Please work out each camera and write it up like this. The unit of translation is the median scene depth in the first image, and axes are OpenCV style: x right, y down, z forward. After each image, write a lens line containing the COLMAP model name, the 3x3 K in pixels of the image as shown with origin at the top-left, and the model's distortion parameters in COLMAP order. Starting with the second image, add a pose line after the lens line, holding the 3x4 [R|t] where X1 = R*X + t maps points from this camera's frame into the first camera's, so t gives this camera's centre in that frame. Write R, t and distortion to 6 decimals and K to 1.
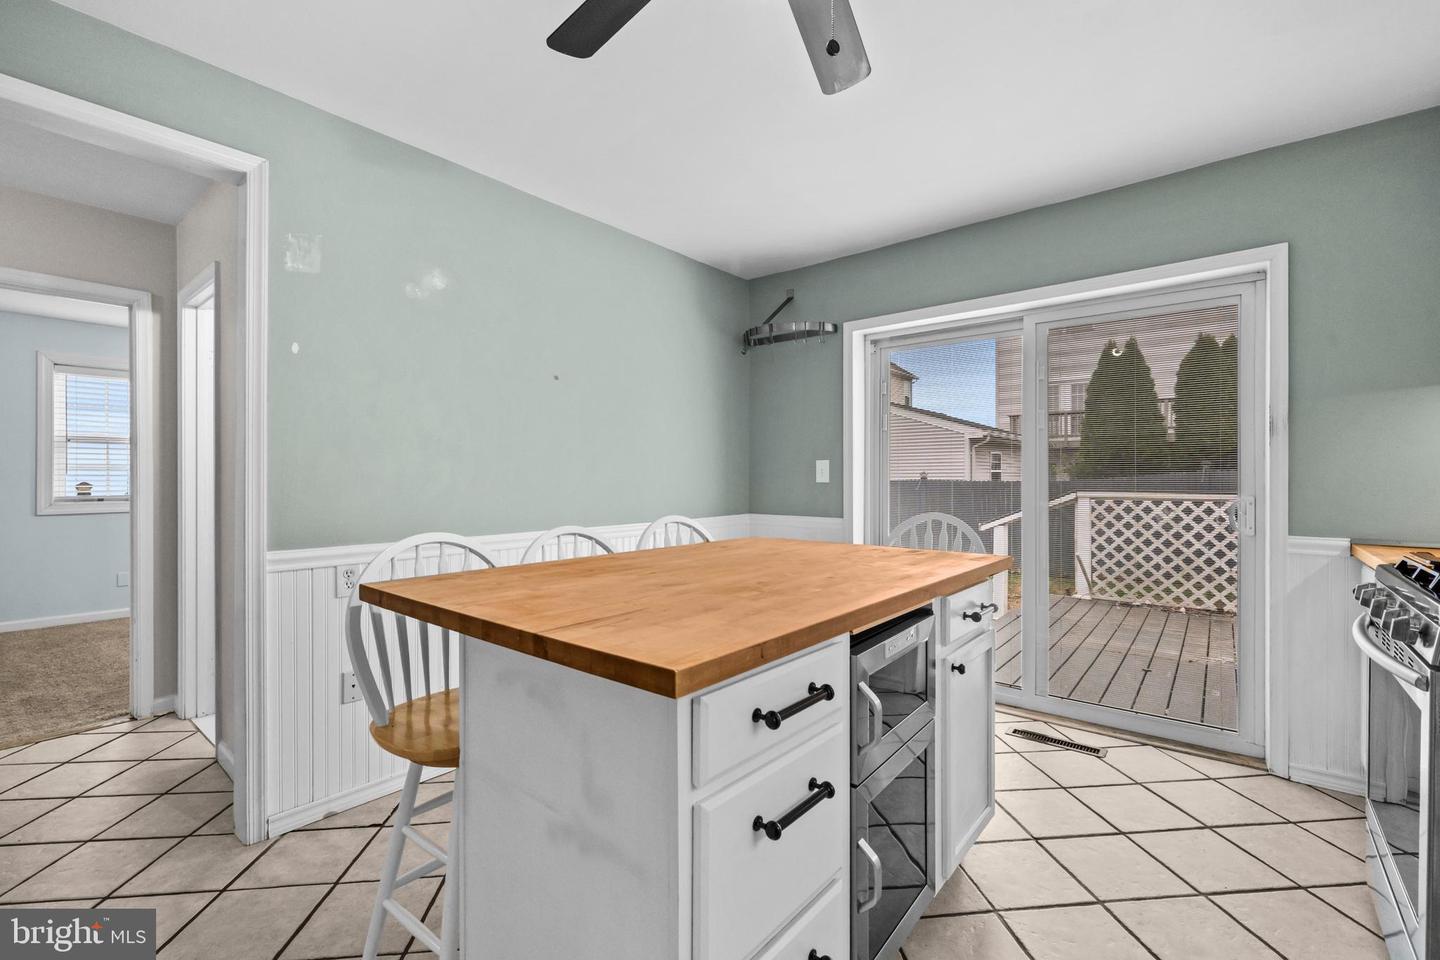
lens RADIAL K [[618.5, 0, 716.8], [0, 618.5, 477.1], [0, 0, 1]] dist [0.005862, 0.000182]
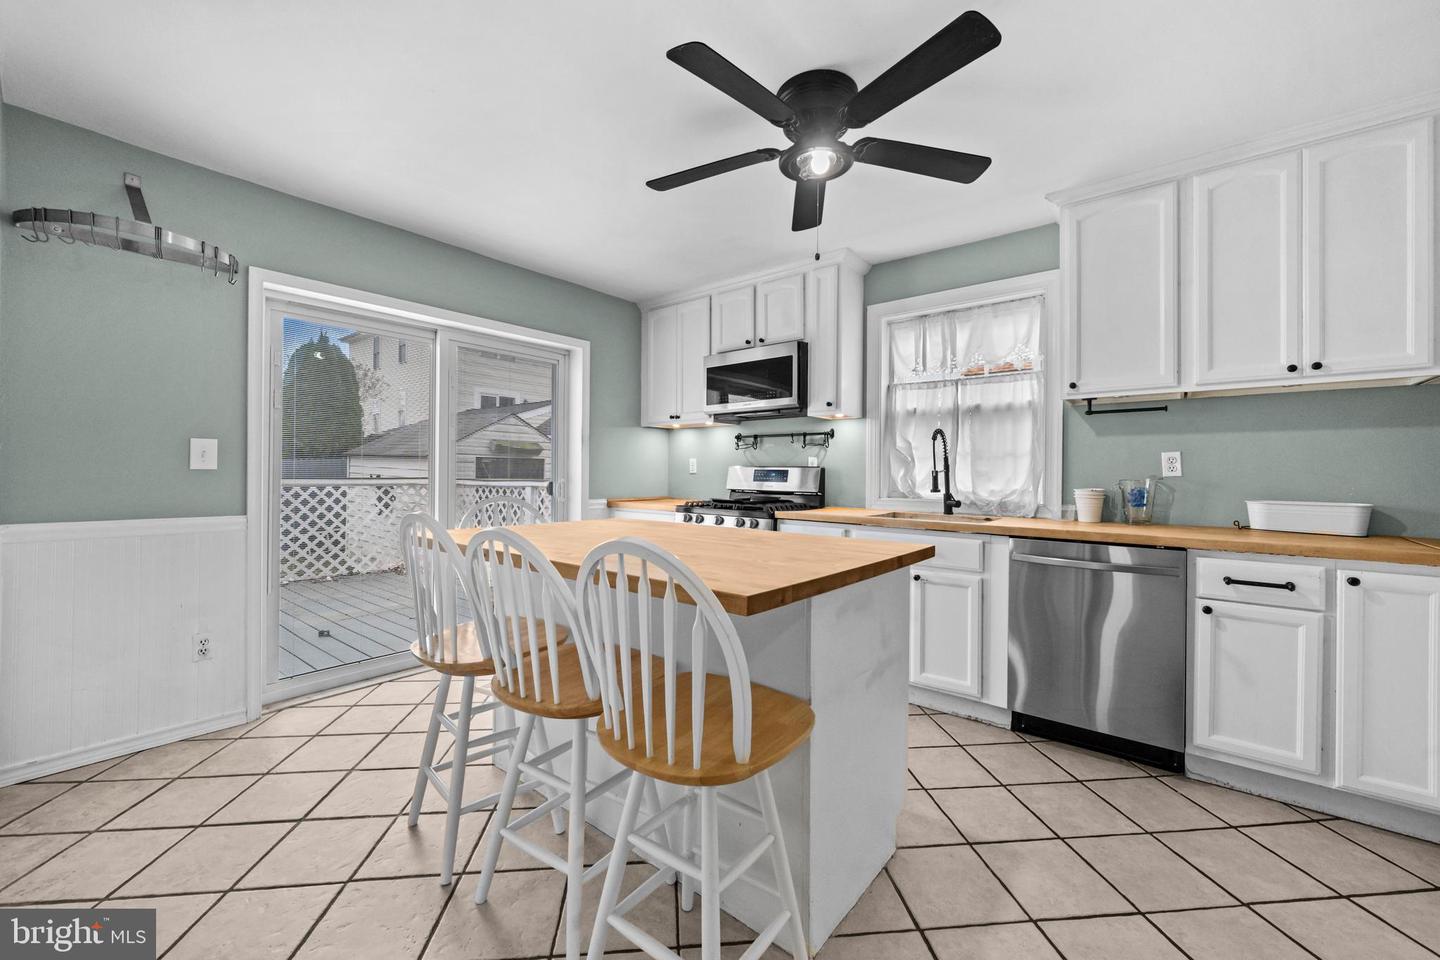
lens RADIAL K [[562.5, 0, 720.9], [0, 562.5, 471.7], [0, 0, 1]] dist [0.003548, 0.000236]
pose [[-0.004232, 0.001242, 0.999990, -0.421808], [-0.011840, 0.999929, -0.001292, 0.004376], [-0.999921, -0.011846, -0.004217, 0.334819]]
